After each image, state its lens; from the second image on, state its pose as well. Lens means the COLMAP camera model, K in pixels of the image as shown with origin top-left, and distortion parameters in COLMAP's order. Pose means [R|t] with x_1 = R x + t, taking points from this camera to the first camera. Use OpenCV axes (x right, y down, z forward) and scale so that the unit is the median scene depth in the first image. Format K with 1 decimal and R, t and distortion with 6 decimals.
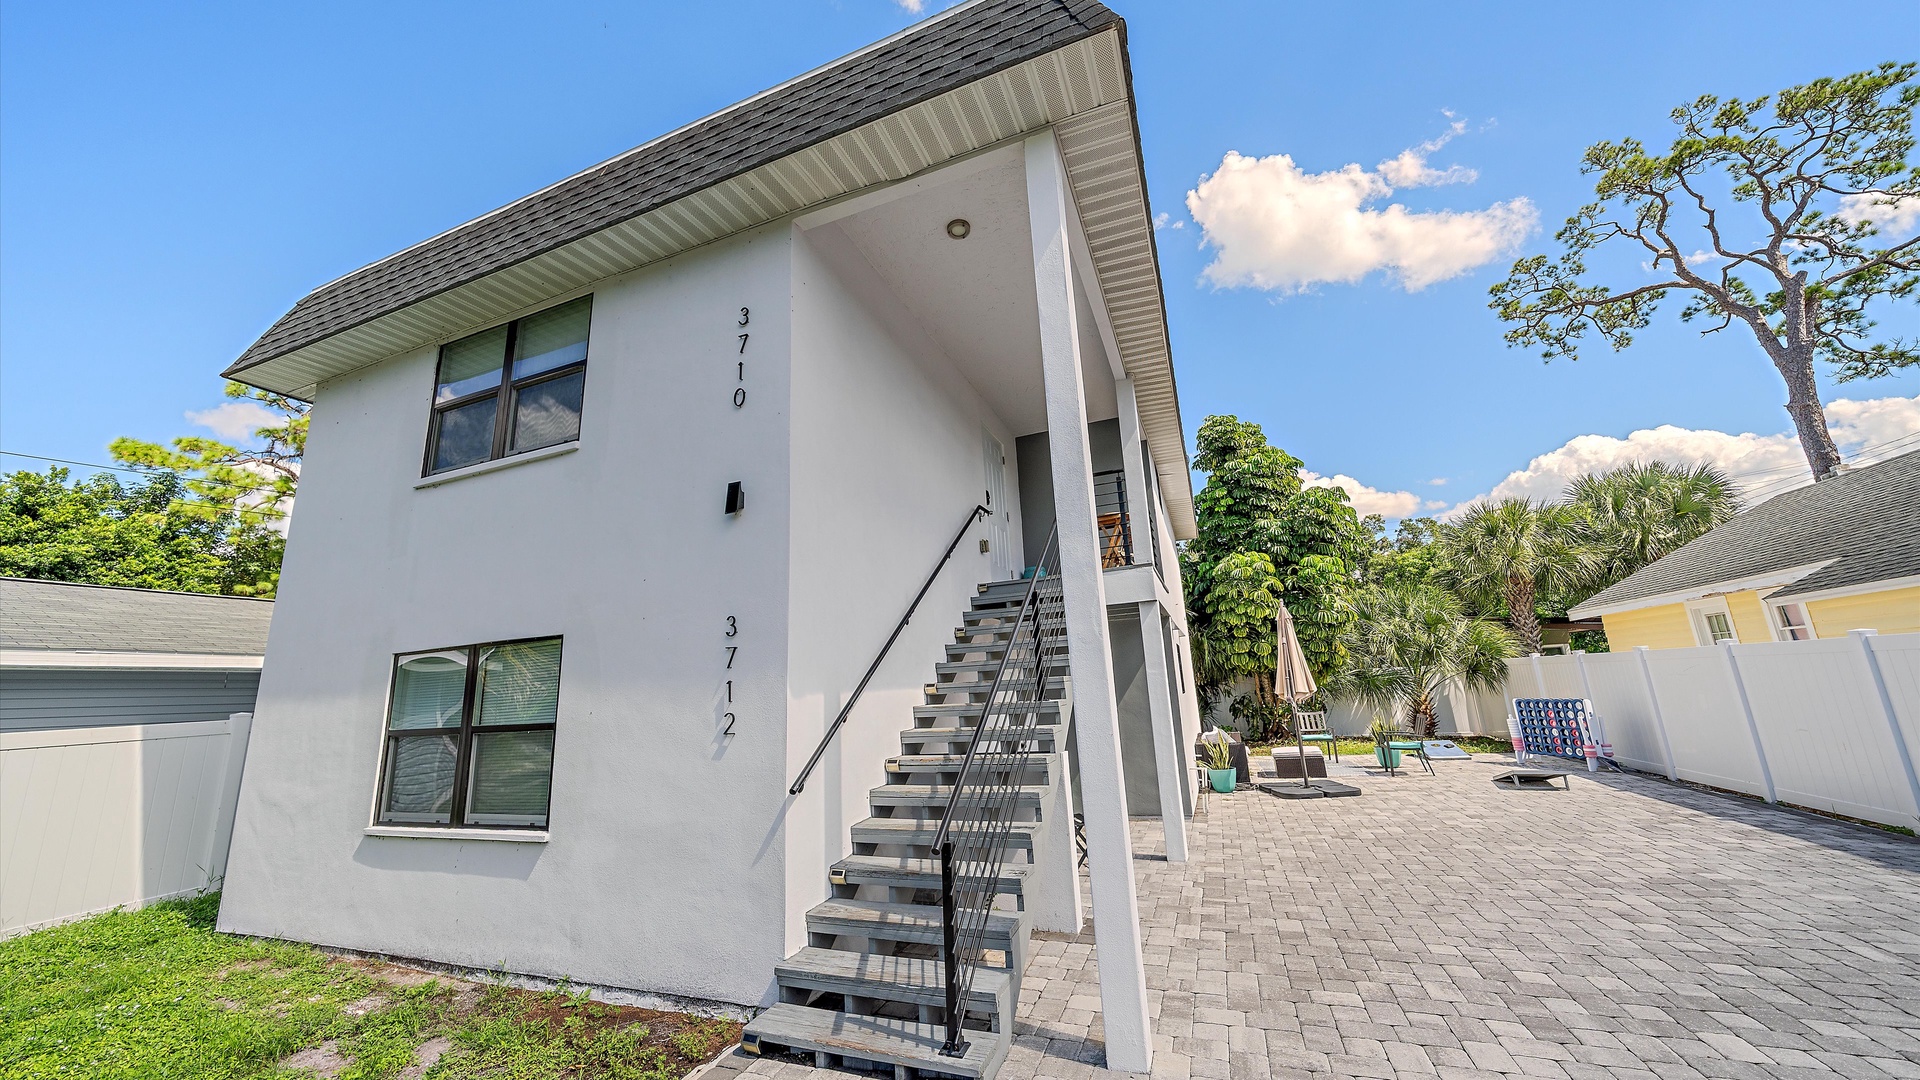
lens RADIAL K [[656.2, 0, 960.0], [0, 656.2, 540.0], [0, 0, 1]] dist [-0.003646, -0.000005]
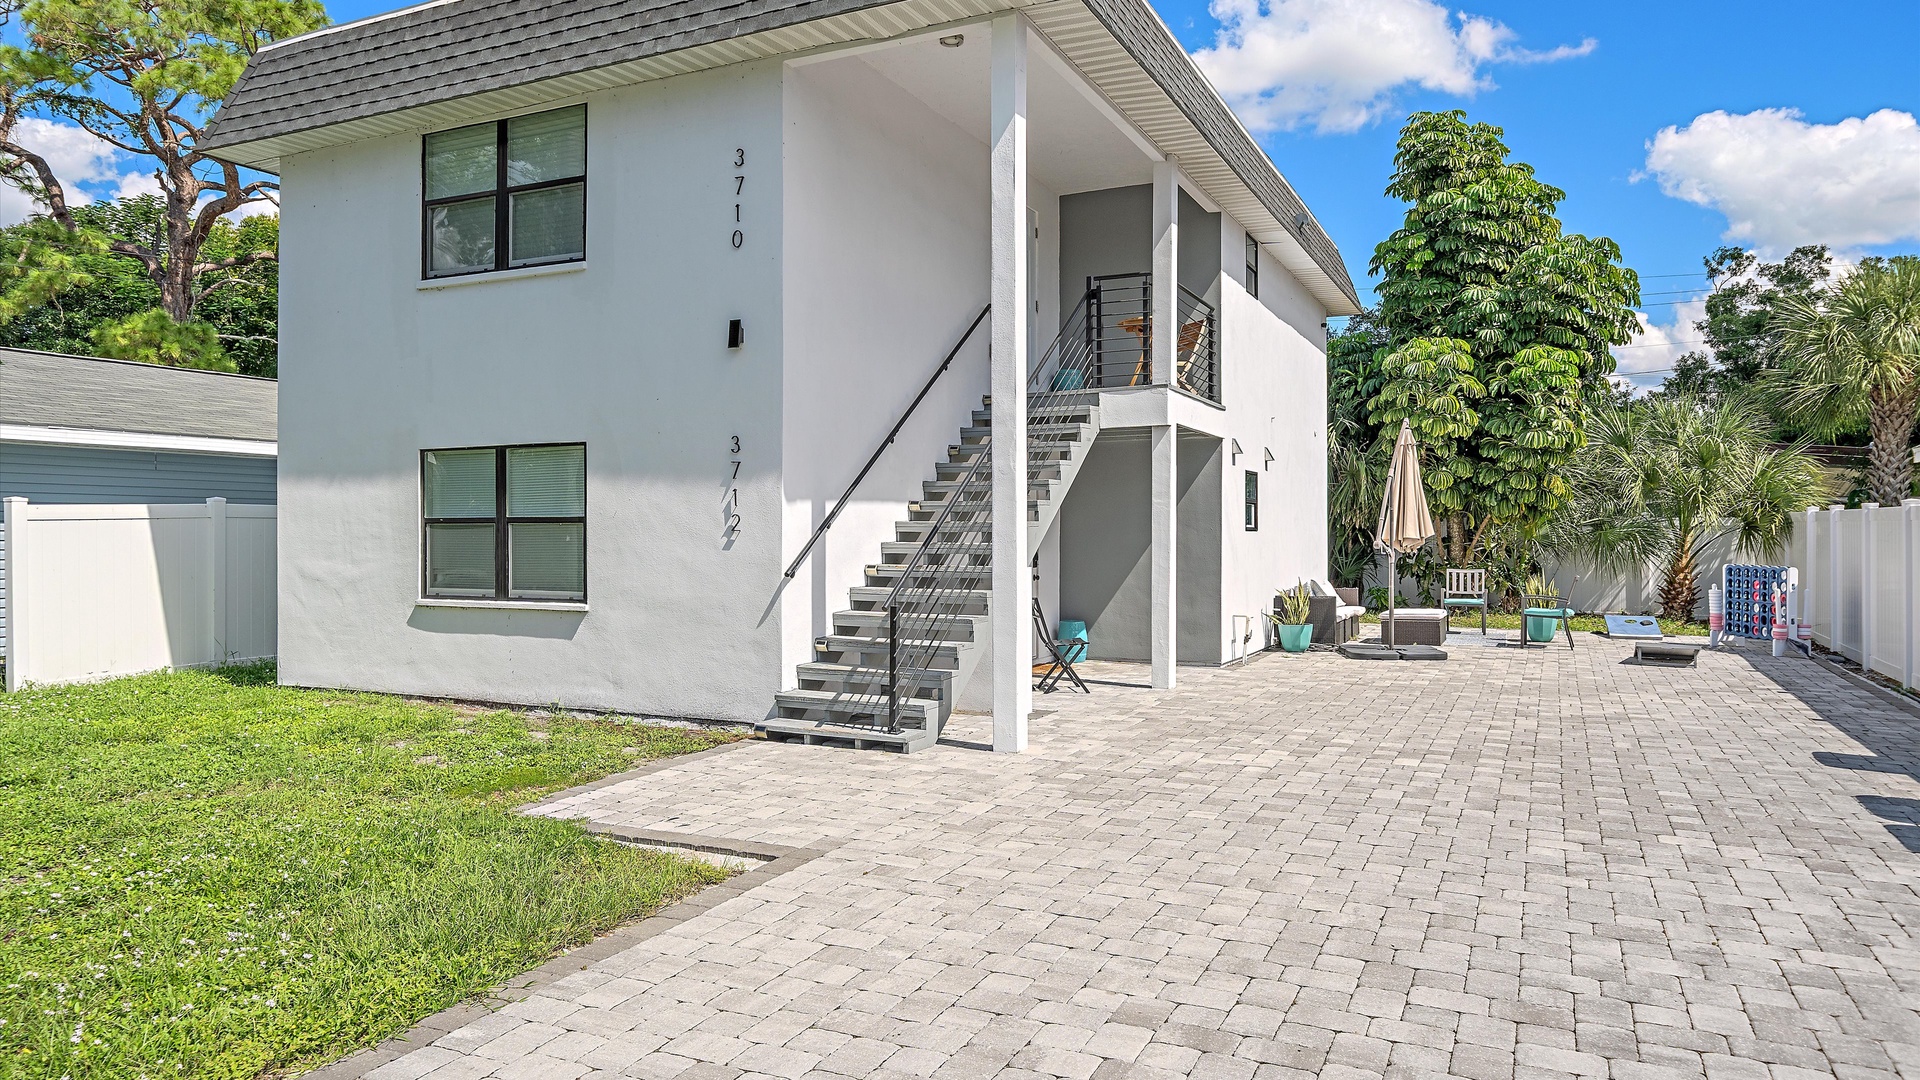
lens RADIAL K [[1249.6, 0, 955.4], [0, 1249.6, 522.4], [0, 0, 1]] dist [0.000215, 0.001573]
pose [[0.994899, 0.051074, -0.086993, 0.165583], [-0.030441, 0.974162, 0.223789, -0.162493], [0.096175, -0.219999, 0.970747, -0.777844]]
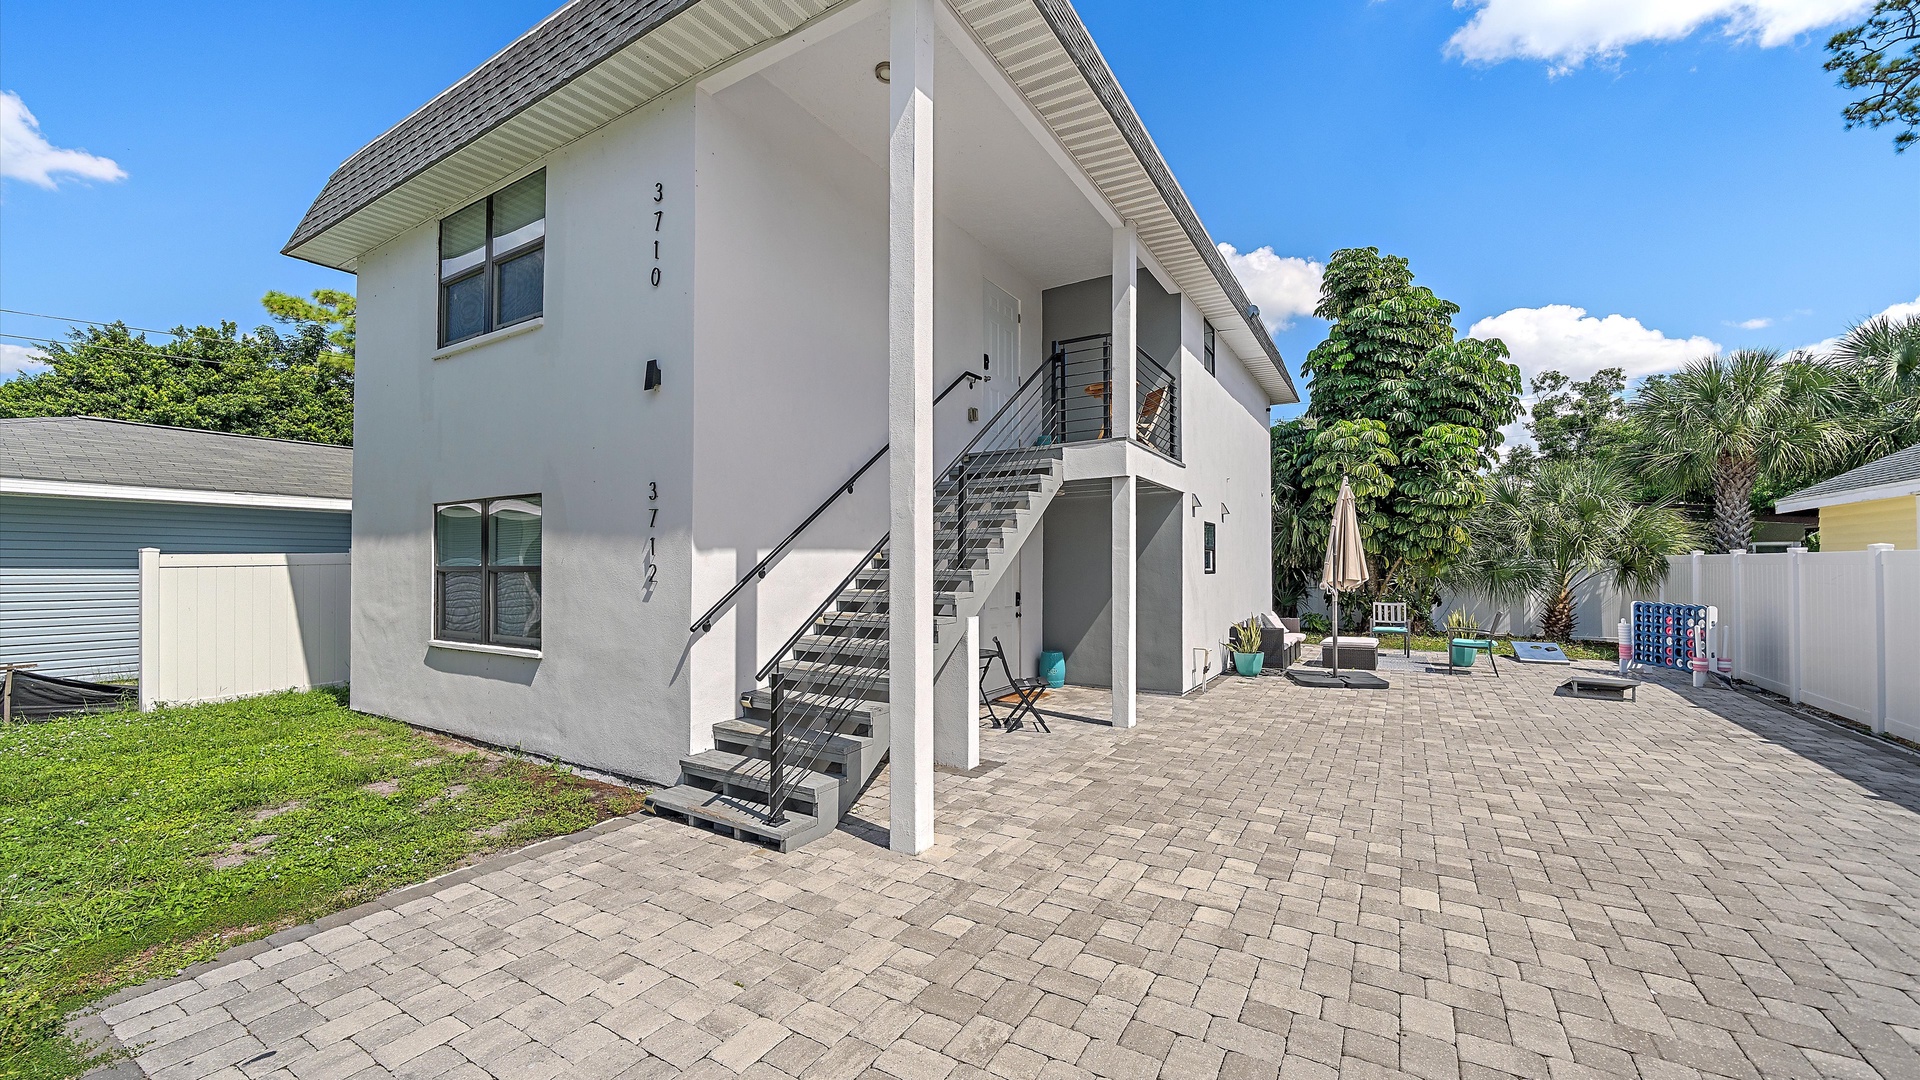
lens RADIAL K [[729.4, 0, 970.6], [0, 729.4, 552.1], [0, 0, 1]] dist [-0.002359, -0.000479]
pose [[0.983495, 0.047288, -0.174648, 0.272784], [-0.008916, 0.976738, 0.214251, -0.027014], [0.180717, -0.209157, 0.961038, -0.094490]]
